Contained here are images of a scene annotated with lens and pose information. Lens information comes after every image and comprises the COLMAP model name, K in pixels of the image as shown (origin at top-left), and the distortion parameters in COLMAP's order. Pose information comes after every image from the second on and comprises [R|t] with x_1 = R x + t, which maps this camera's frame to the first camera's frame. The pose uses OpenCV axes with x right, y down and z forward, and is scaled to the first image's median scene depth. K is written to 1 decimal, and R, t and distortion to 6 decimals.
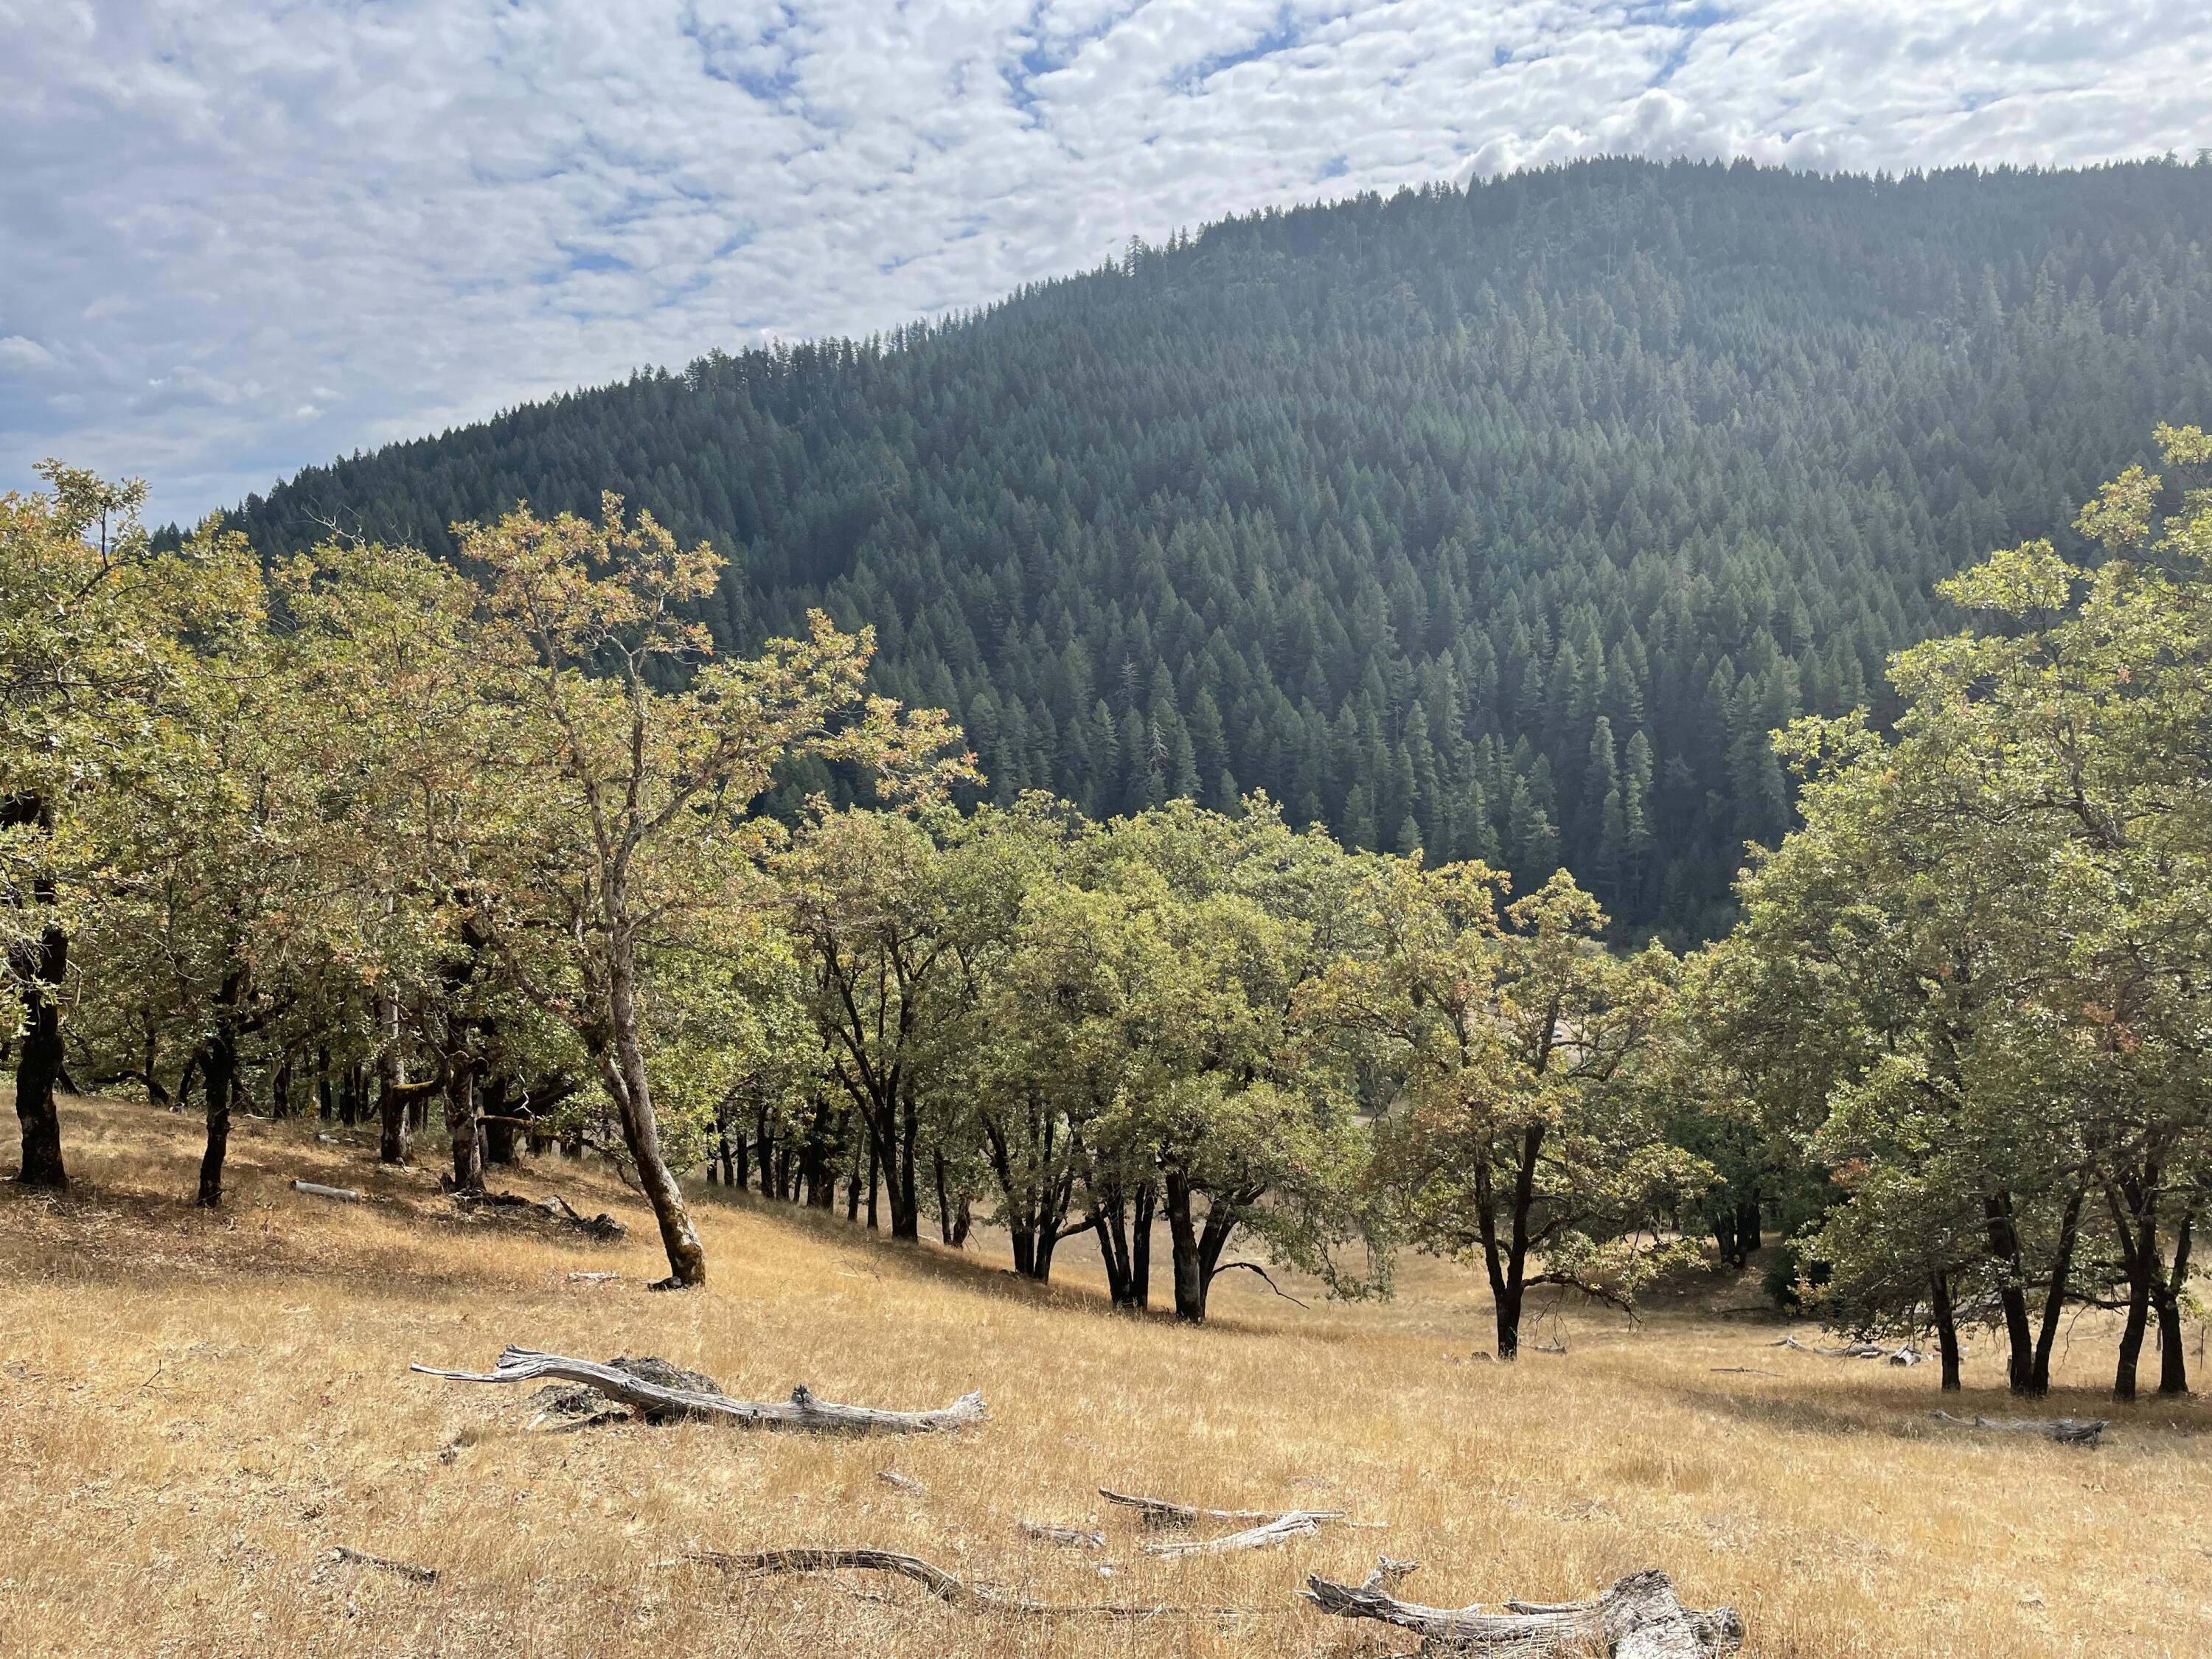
lens RADIAL K [[1653.6, 0, 1087.6], [0, 1653.6, 819.9], [0, 0, 1]] dist [0.081641, -0.100506]
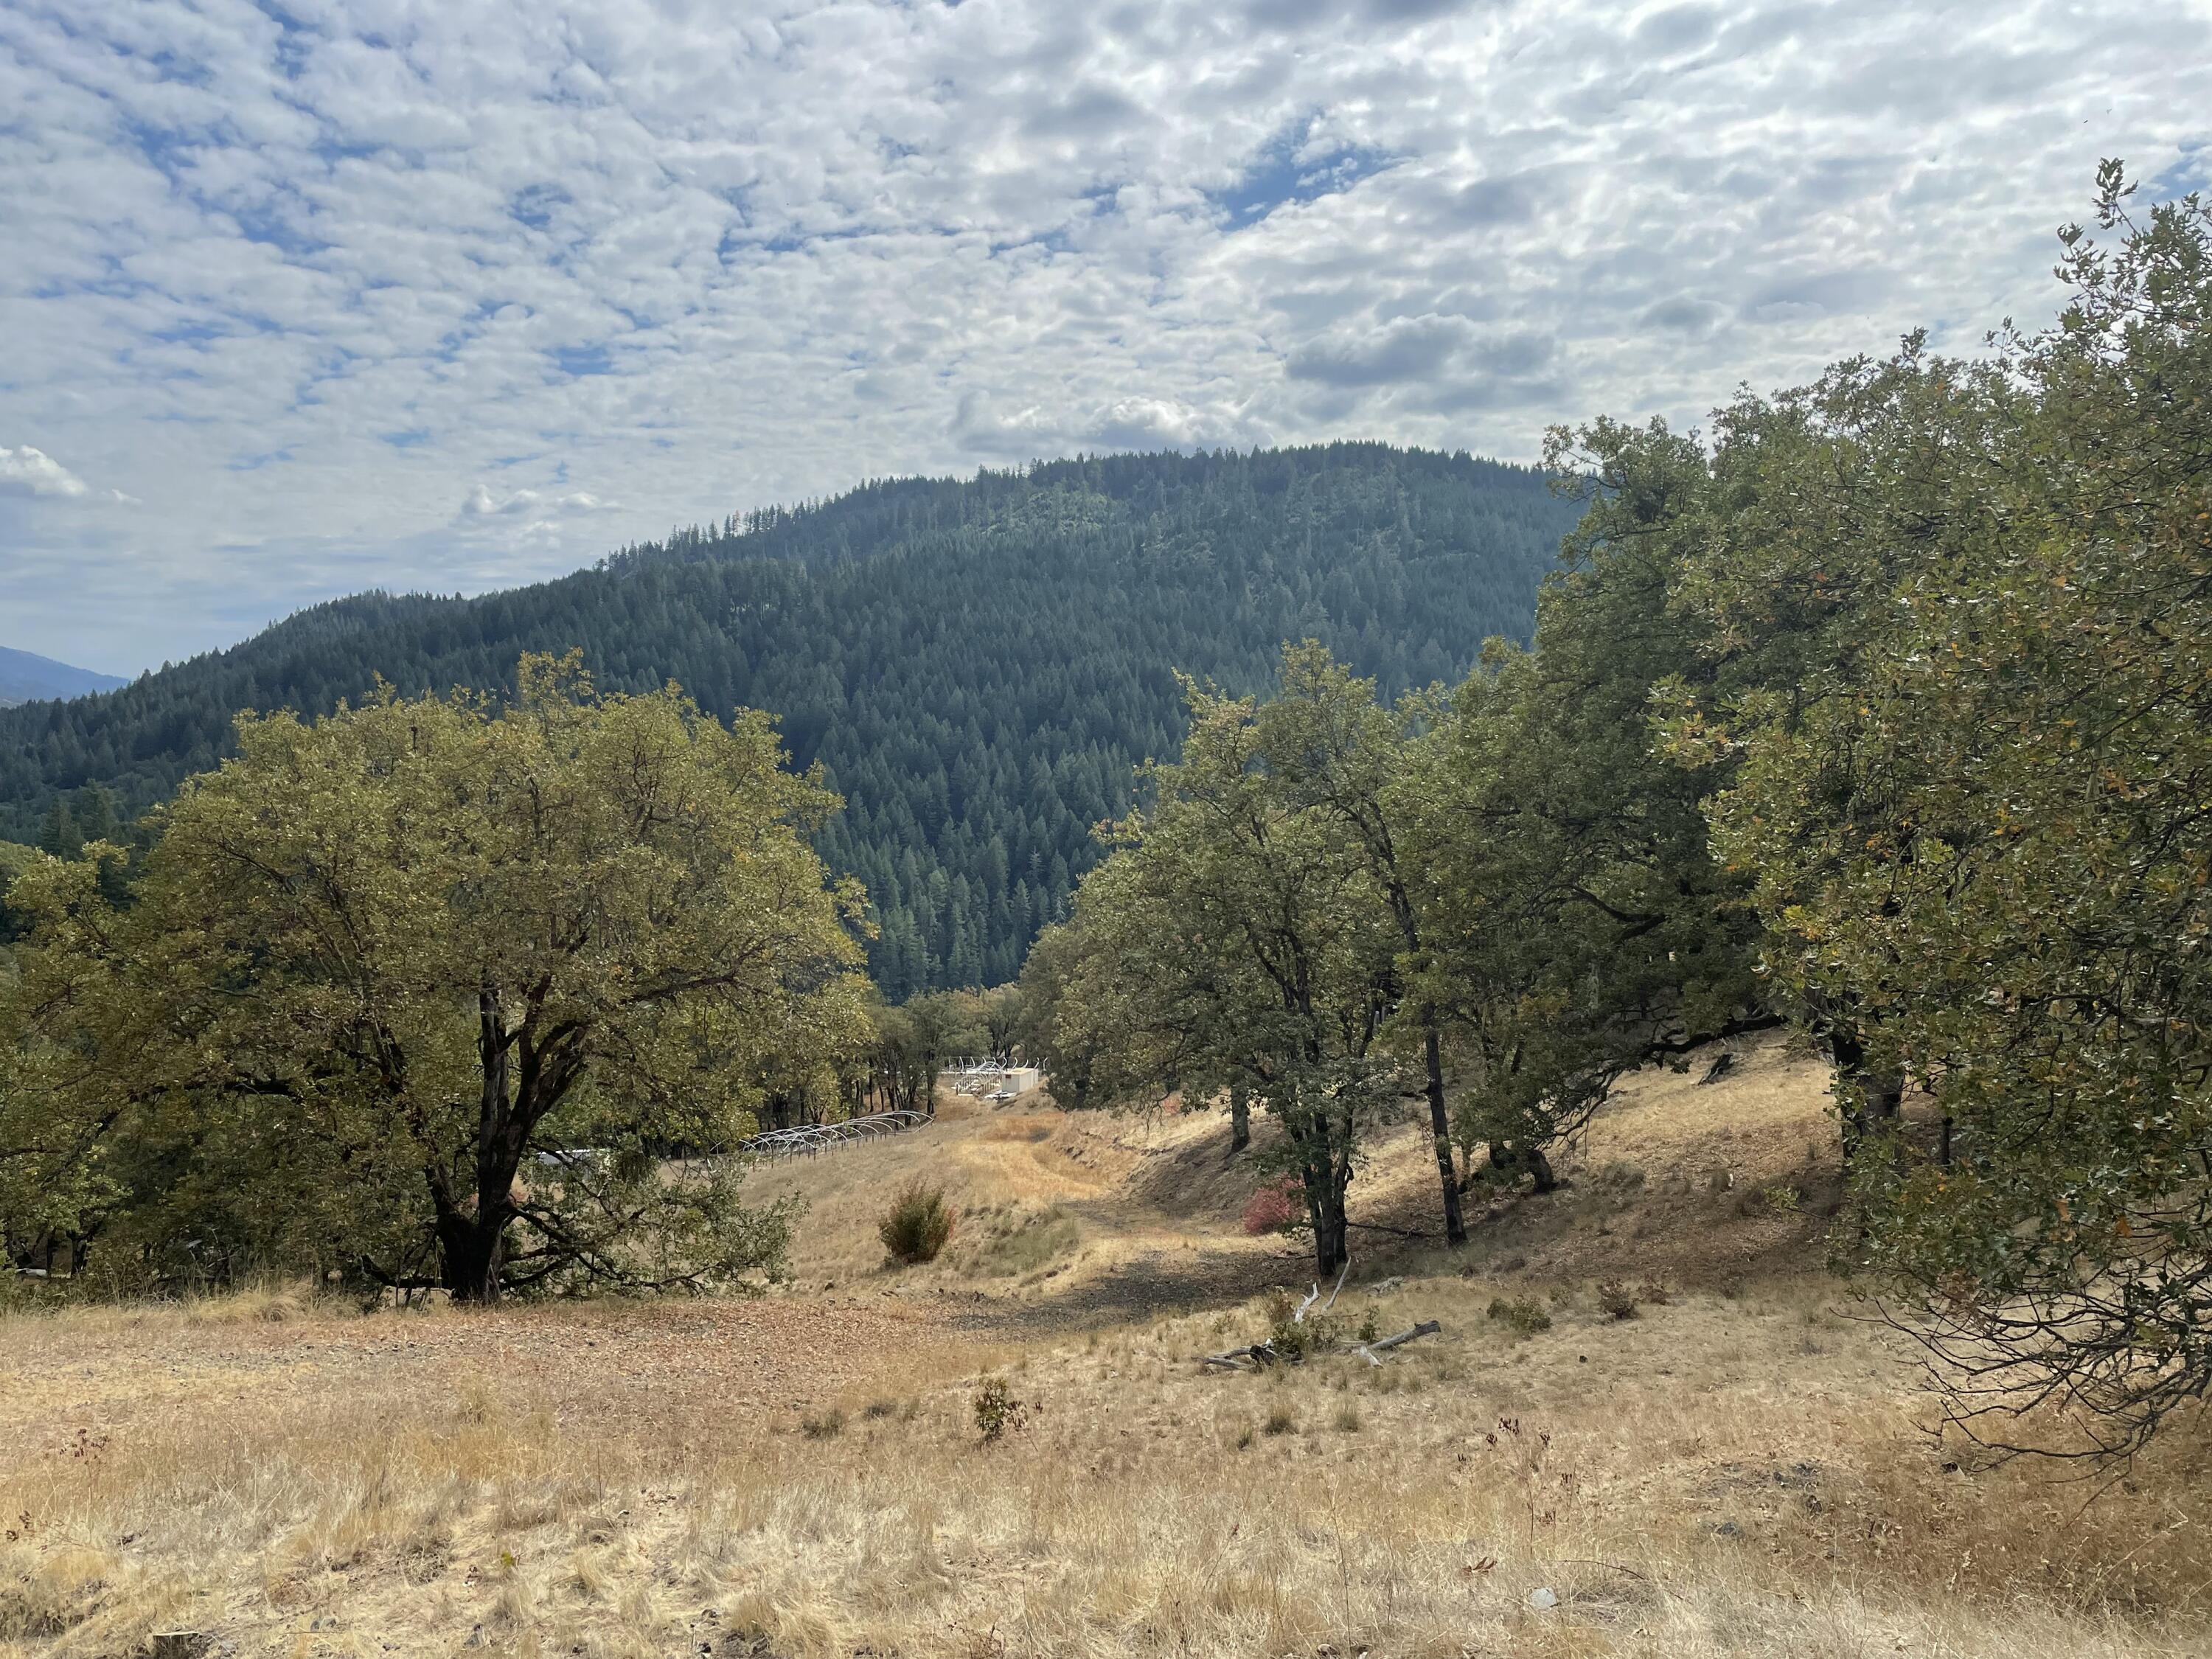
lens RADIAL K [[1653.6, 0, 1087.6], [0, 1653.6, 819.9], [0, 0, 1]] dist [0.081641, -0.100506]
pose [[0.989681, 0.040773, 0.137363, -0.114168], [-0.029949, 0.996347, -0.079970, -0.005956], [-0.140122, 0.075031, 0.987287, -0.405618]]
